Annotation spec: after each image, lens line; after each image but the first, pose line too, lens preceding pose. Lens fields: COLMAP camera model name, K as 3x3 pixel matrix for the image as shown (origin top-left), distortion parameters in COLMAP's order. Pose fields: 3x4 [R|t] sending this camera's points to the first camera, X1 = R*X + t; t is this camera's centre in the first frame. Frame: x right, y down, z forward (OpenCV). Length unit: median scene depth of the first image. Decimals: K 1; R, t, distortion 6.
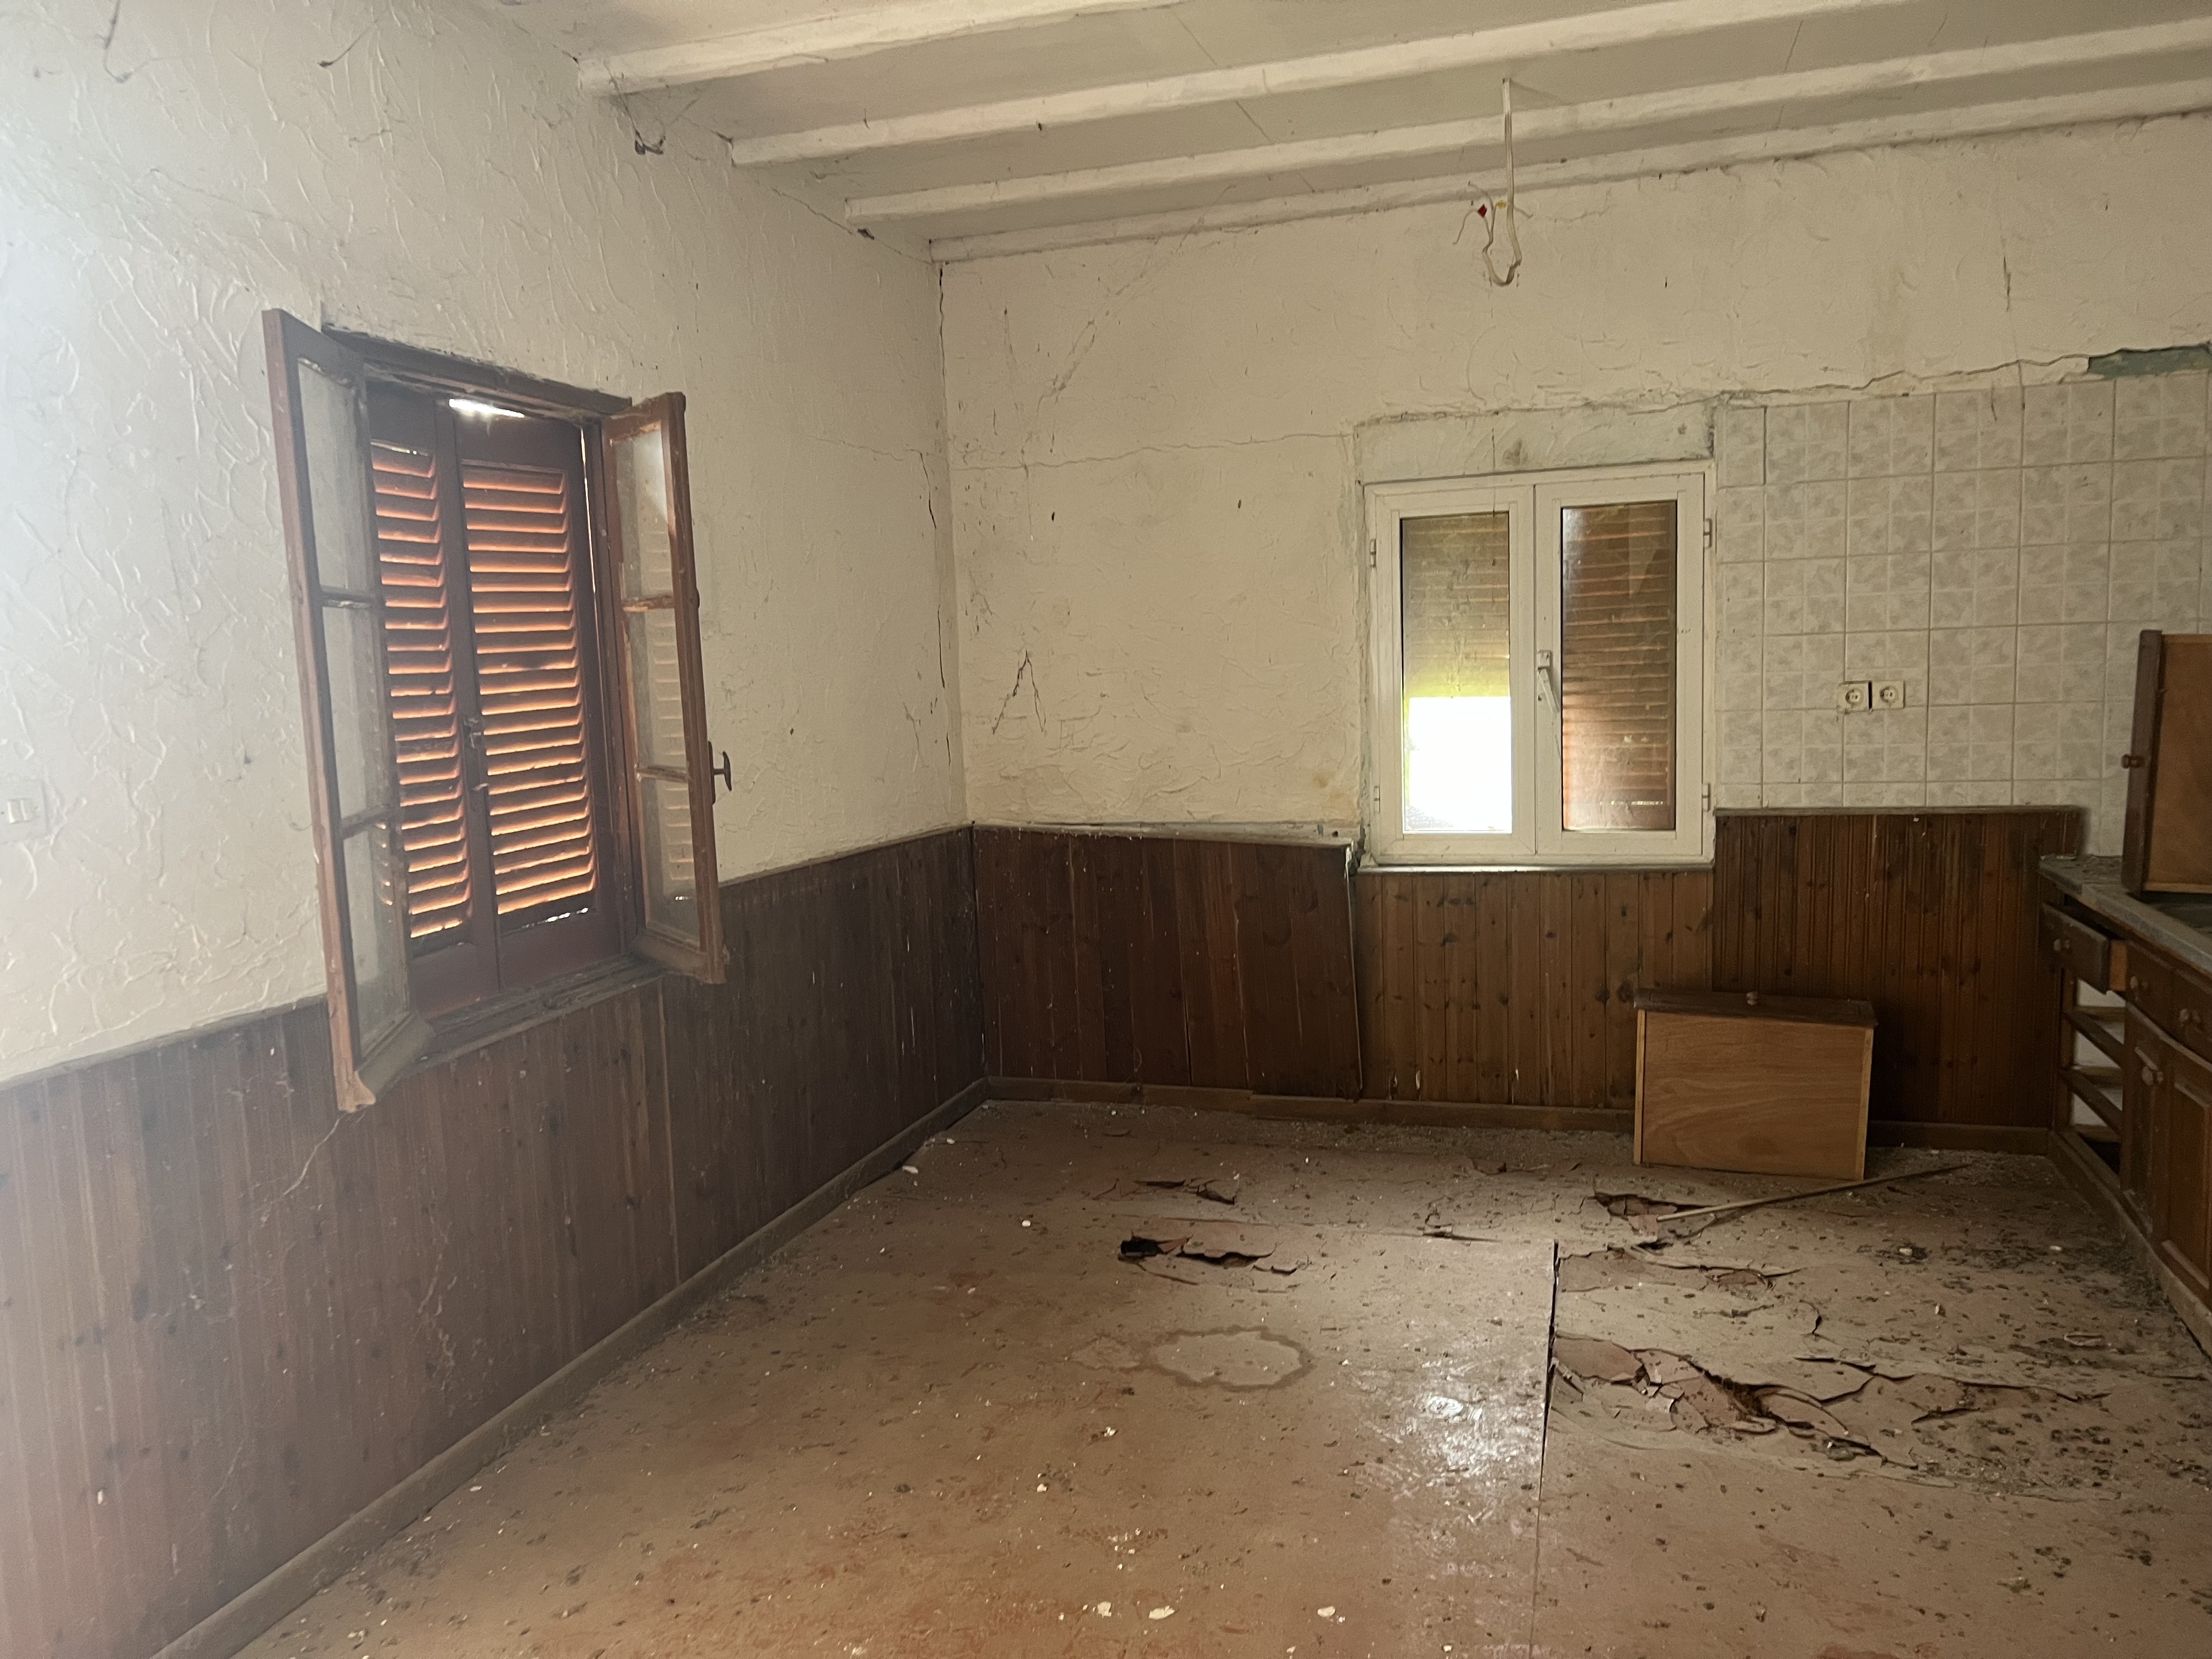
lens RADIAL K [[1661.6, 0, 1090.7], [0, 1661.6, 828.9], [0, 0, 1]] dist [0.046478, -0.005690]
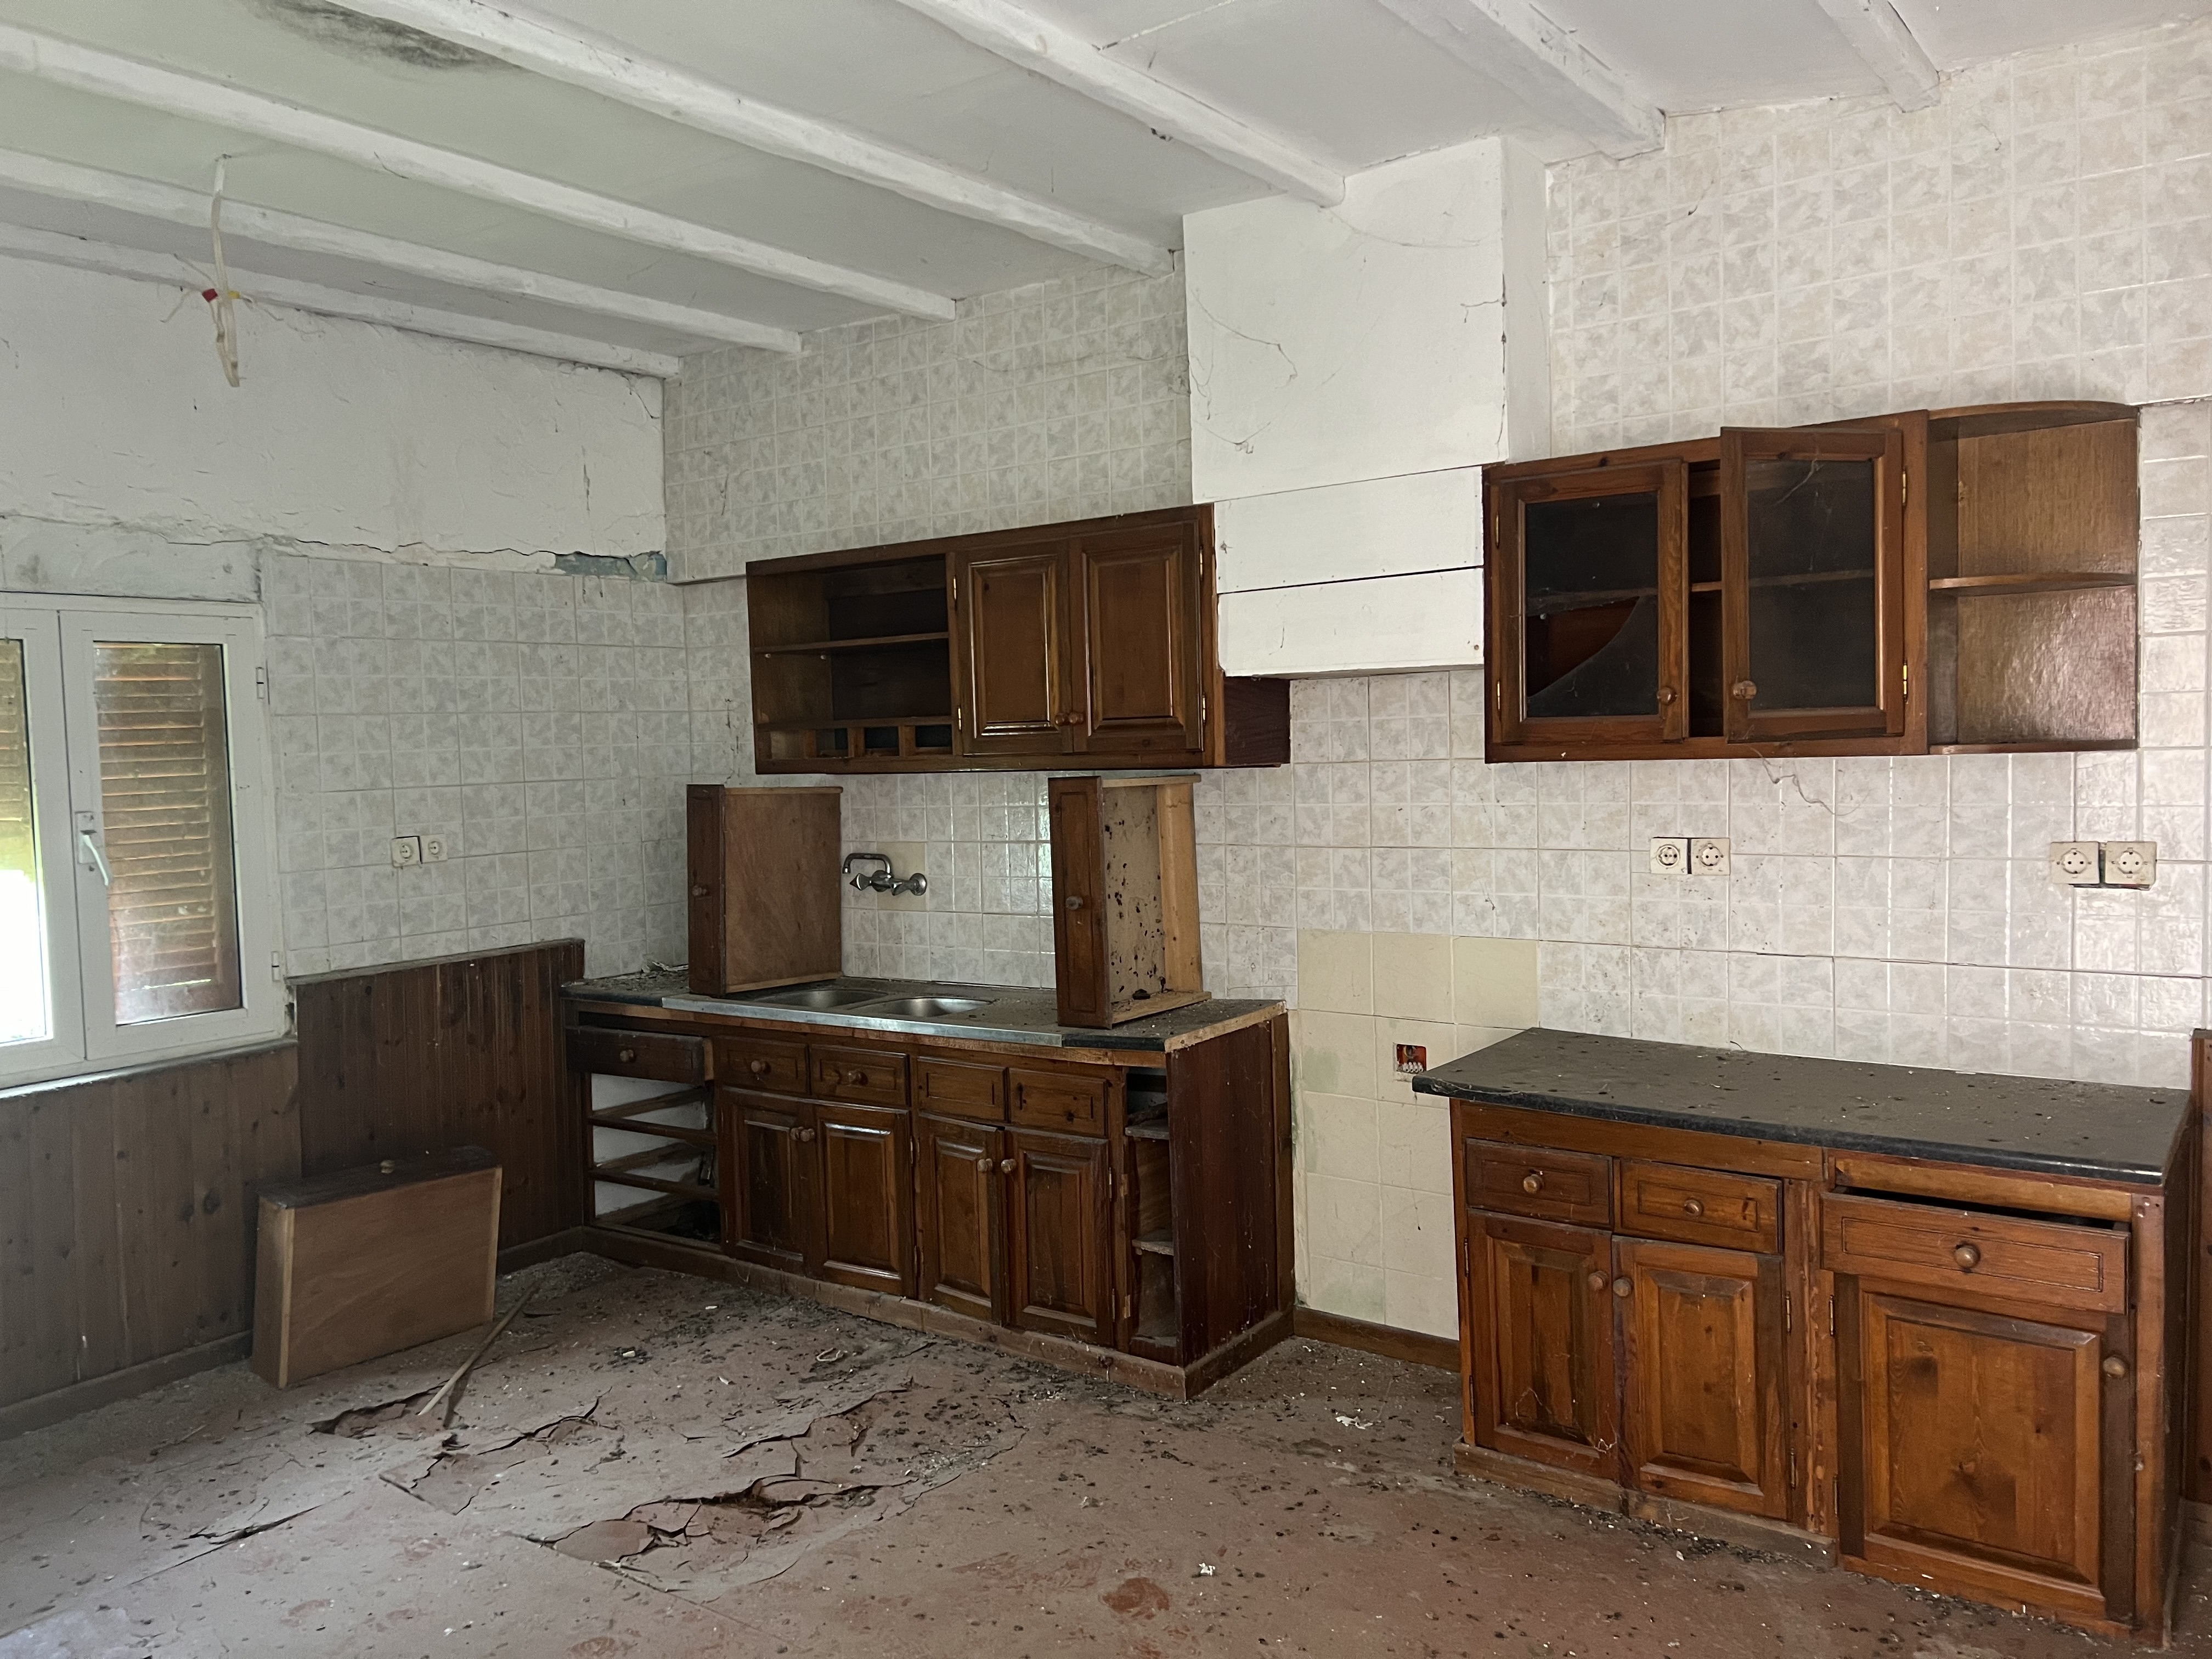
lens RADIAL K [[1661.6, 0, 1090.7], [0, 1661.6, 828.9], [0, 0, 1]] dist [0.046478, -0.005690]
pose [[0.352041, -0.027985, 0.935566, -0.350890], [0.120007, 0.992653, -0.015465, -0.027347], [-0.928259, 0.117719, 0.352813, 0.261819]]
